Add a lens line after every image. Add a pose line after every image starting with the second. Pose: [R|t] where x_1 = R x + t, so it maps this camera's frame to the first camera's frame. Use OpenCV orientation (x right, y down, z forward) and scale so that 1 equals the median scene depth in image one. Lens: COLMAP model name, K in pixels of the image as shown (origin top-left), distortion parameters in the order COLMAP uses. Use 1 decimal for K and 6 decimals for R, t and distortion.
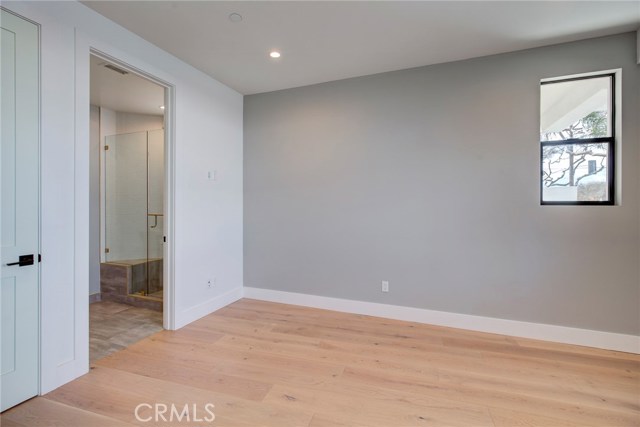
lens RADIAL K [[286.2, 0, 320.6], [0, 286.2, 209.0], [0, 0, 1]] dist [-0.003962, -0.000132]
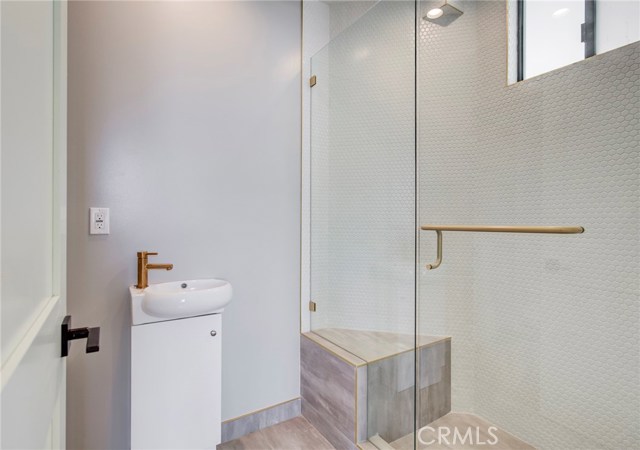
lens RADIAL K [[317.6, 0, 320.0], [0, 317.6, 225.0], [0, 0, 1]] dist [0.000288, 0.000013]
pose [[0.821039, 0.003933, -0.570859, -0.517854], [-0.005909, 0.999981, -0.001610, 0.019378], [0.570842, 0.004695, 0.821047, 0.678969]]
